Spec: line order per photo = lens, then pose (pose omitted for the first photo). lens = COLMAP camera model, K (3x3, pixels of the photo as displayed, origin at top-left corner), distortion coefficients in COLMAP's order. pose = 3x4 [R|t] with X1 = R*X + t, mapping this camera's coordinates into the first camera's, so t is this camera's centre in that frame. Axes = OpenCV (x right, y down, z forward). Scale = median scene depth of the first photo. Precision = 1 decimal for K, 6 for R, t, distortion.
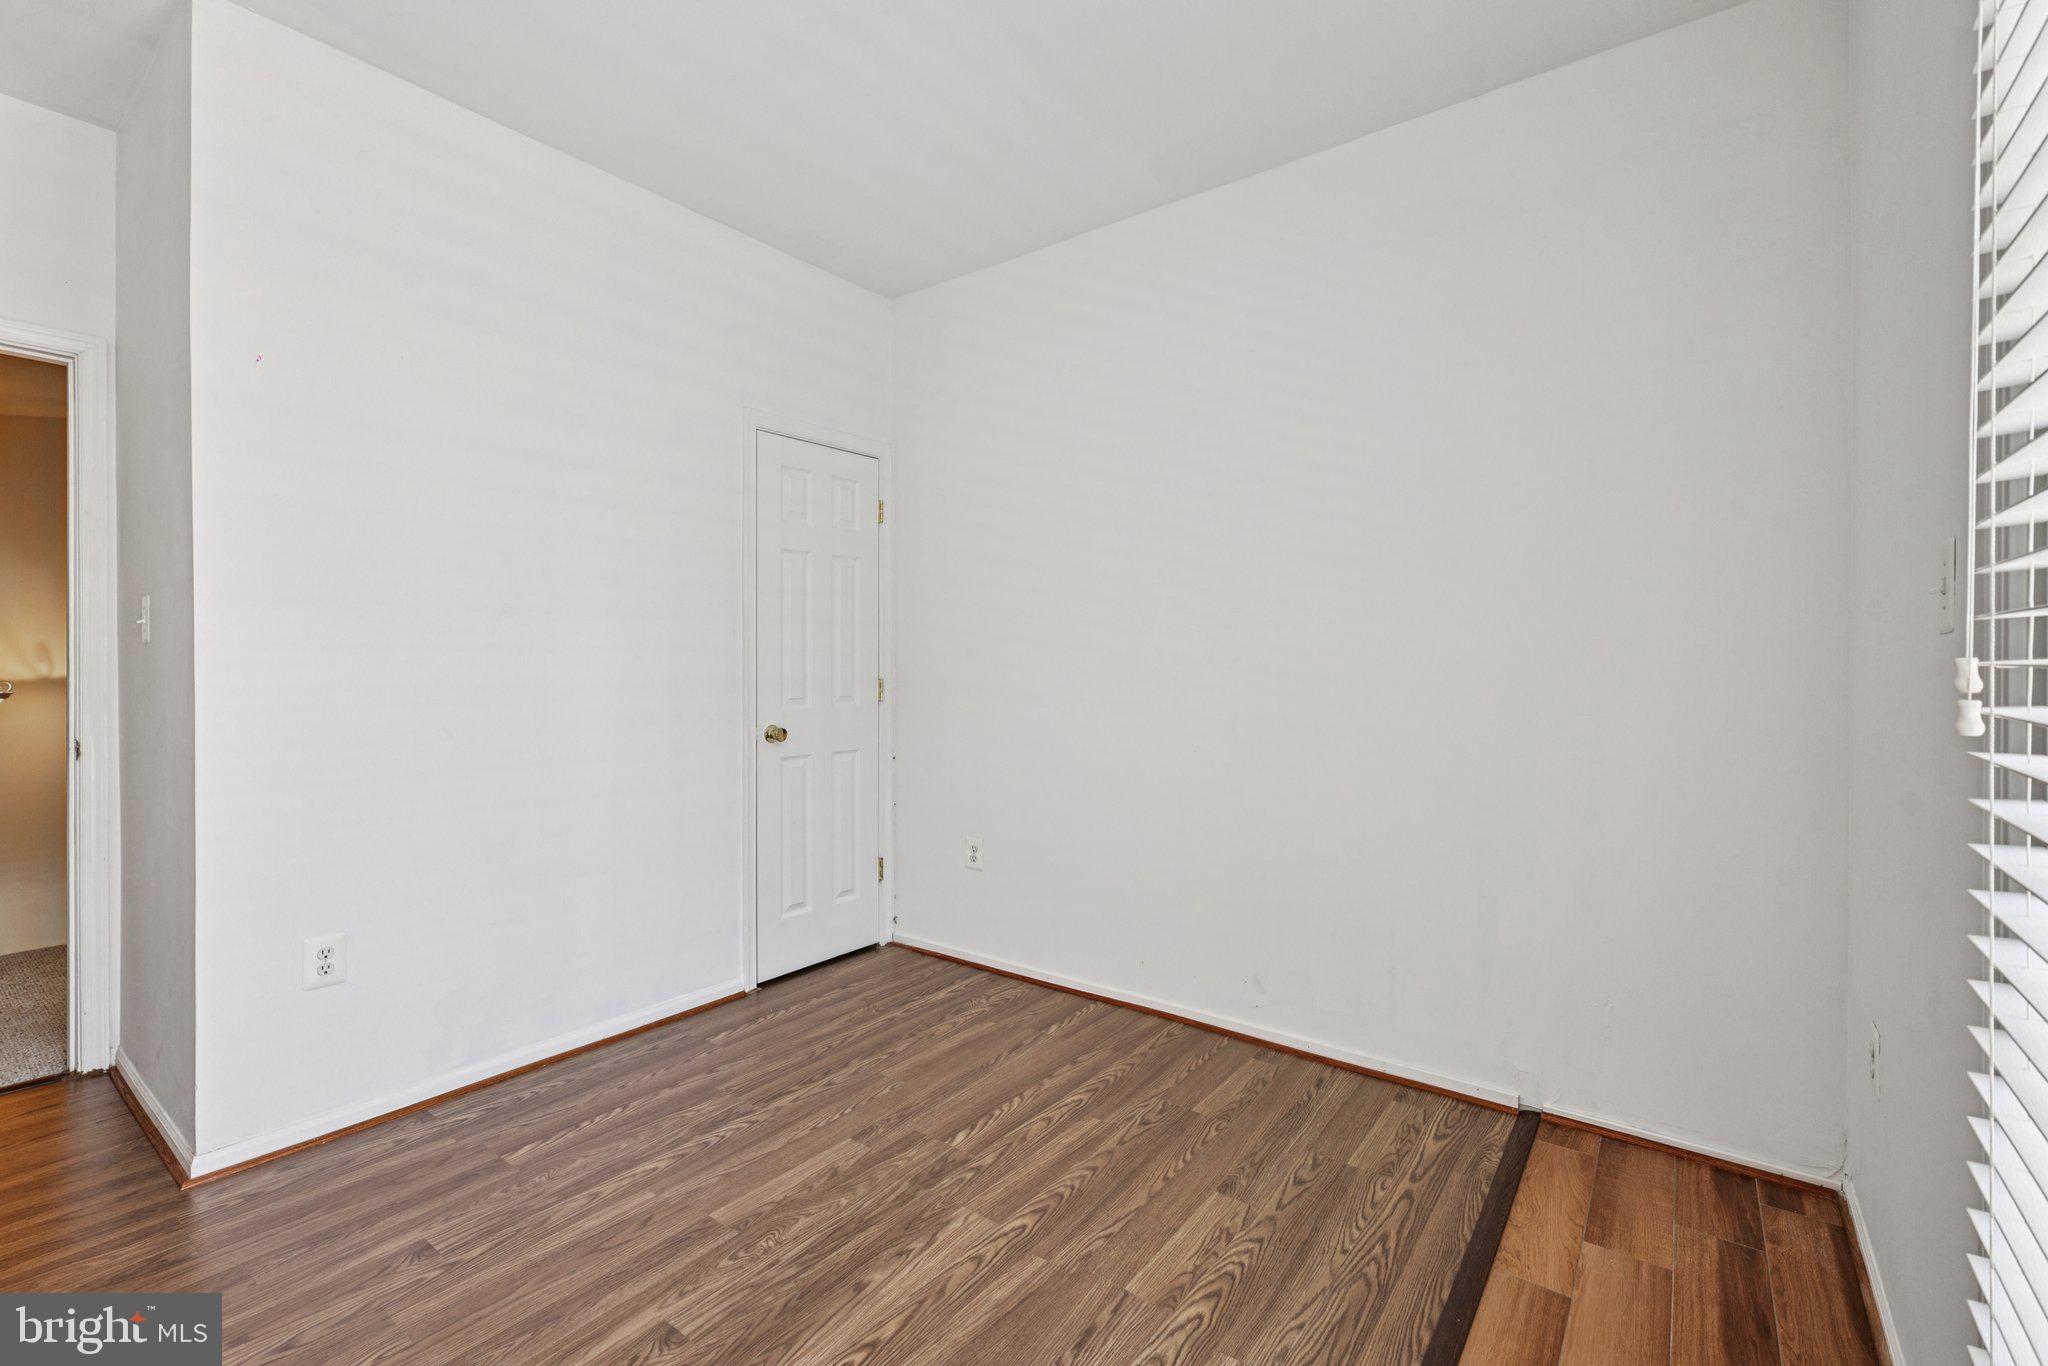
lens RADIAL K [[890.2, 0, 1022.3], [0, 890.2, 676.4], [0, 0, 1]] dist [0.002728, -0.000274]
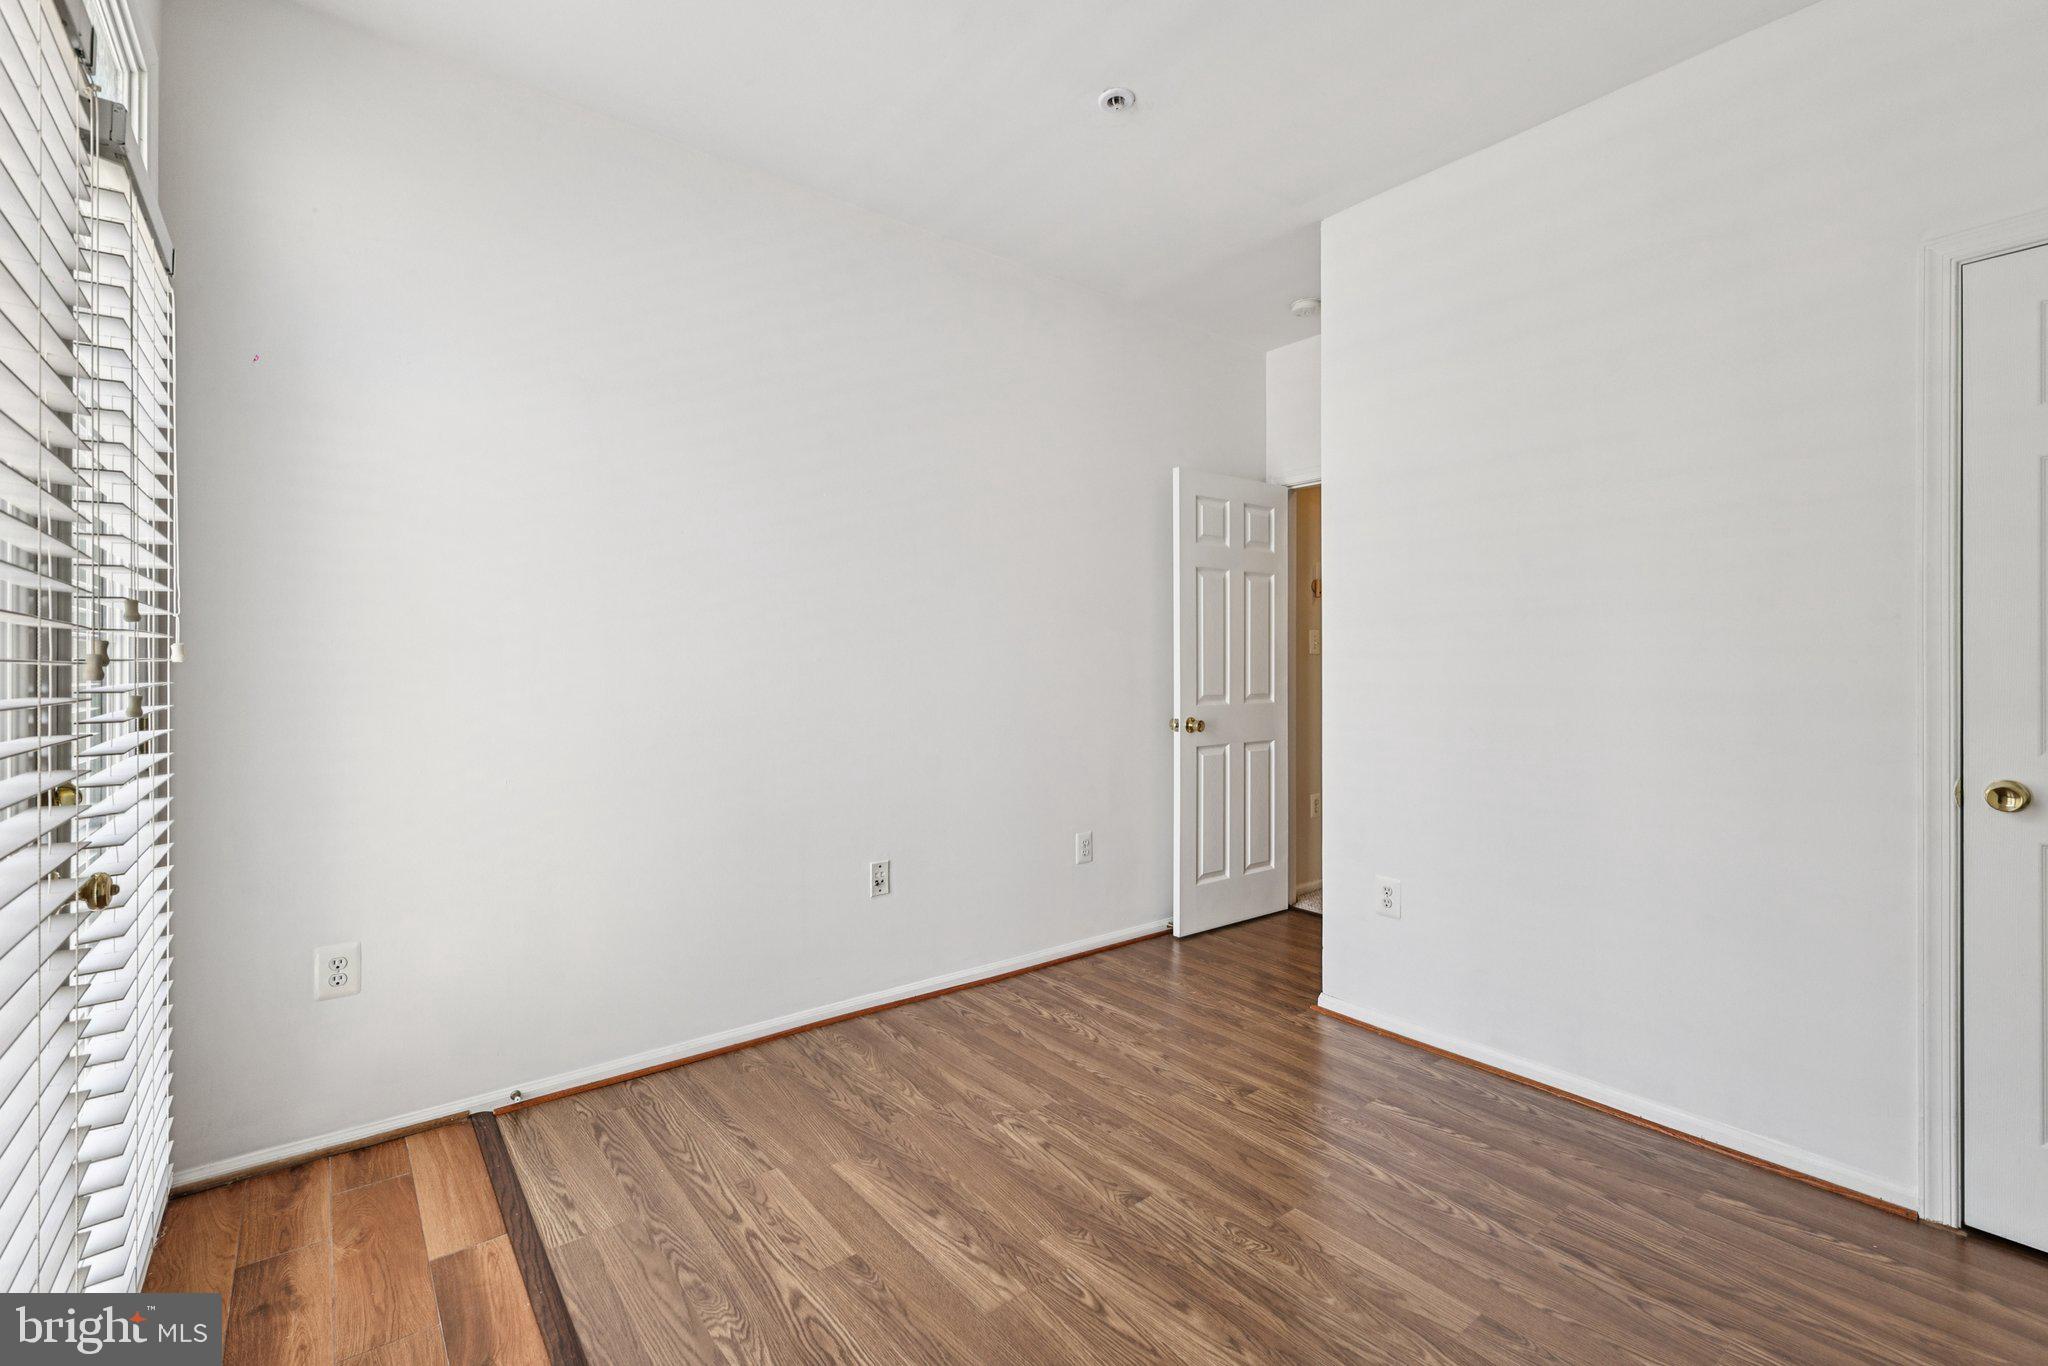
lens RADIAL K [[890.2, 0, 1022.4], [0, 890.2, 665.7], [0, 0, 1]] dist [0.002728, -0.000274]
pose [[-0.237960, 0.000754, -0.971275, 0.616356], [-0.021530, 0.999750, 0.006051, -0.012595], [0.971036, 0.022352, -0.237885, 0.803004]]
